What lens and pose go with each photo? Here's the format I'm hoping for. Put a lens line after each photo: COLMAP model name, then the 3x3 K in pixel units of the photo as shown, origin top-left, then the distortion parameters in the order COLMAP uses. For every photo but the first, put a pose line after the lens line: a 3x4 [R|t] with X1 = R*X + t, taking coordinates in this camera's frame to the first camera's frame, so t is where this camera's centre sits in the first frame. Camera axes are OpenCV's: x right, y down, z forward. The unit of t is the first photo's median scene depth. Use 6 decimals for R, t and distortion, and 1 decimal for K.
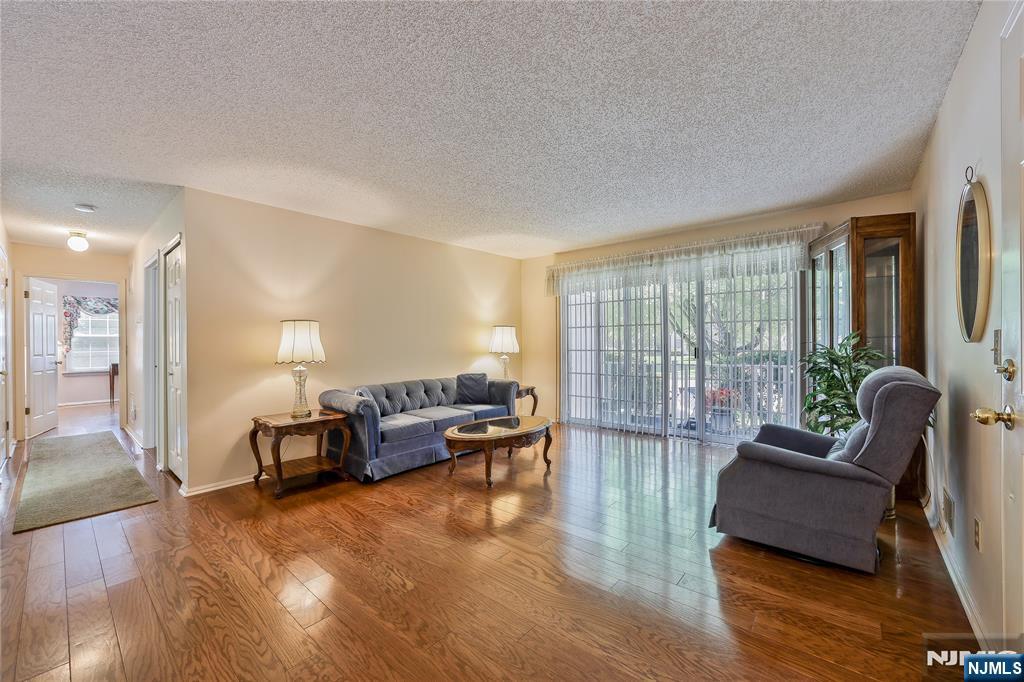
lens RADIAL K [[402.2, 0, 508.2], [0, 402.2, 344.0], [0, 0, 1]] dist [-0.001786, -0.000013]
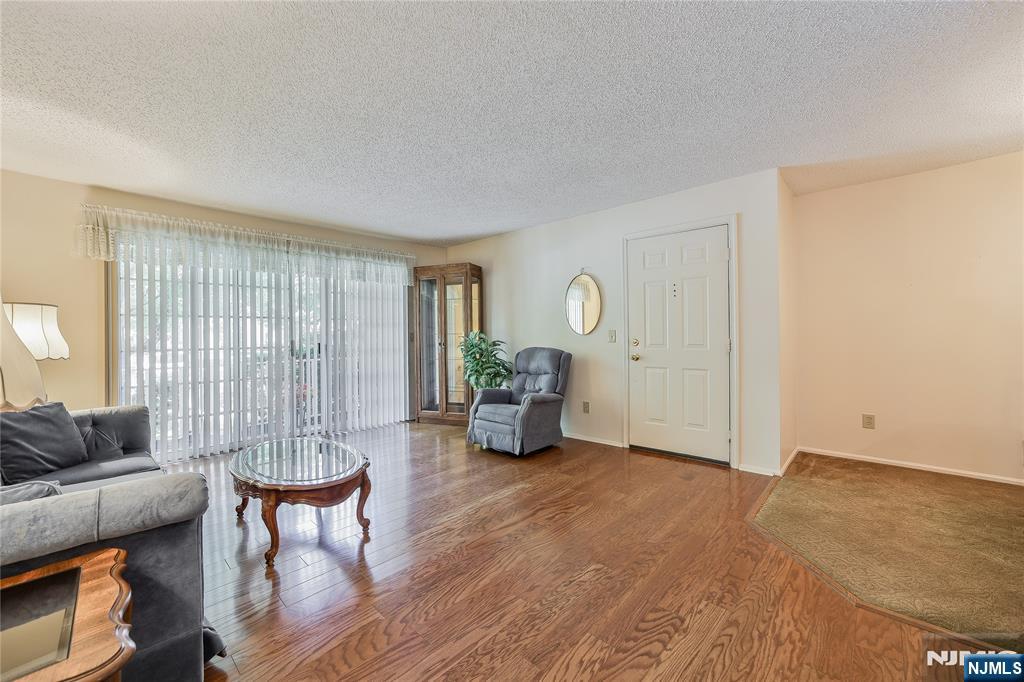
lens RADIAL K [[388.6, 0, 512.8], [0, 388.6, 335.2], [0, 0, 1]] dist [-0.001007, -0.000014]
pose [[0.051150, 0.002720, 0.998687, -0.584475], [0.011635, 0.999927, -0.003319, 0.000576], [-0.998623, 0.011790, 0.051115, 0.534811]]
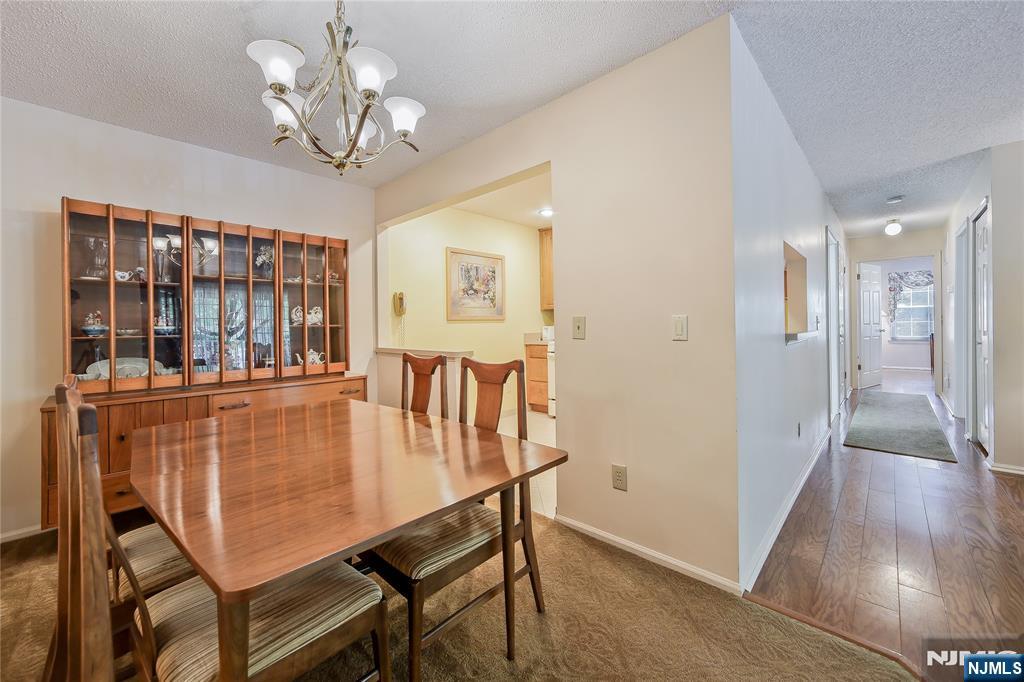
lens RADIAL K [[399.7, 0, 509.6], [0, 399.7, 326.1], [0, 0, 1]] dist [-0.000259, 0.000131]
pose [[-0.037112, 0.012530, -0.999233, 0.152440], [0.014613, 0.999821, 0.011995, 0.004253], [0.999204, -0.014156, -0.037288, -0.089613]]
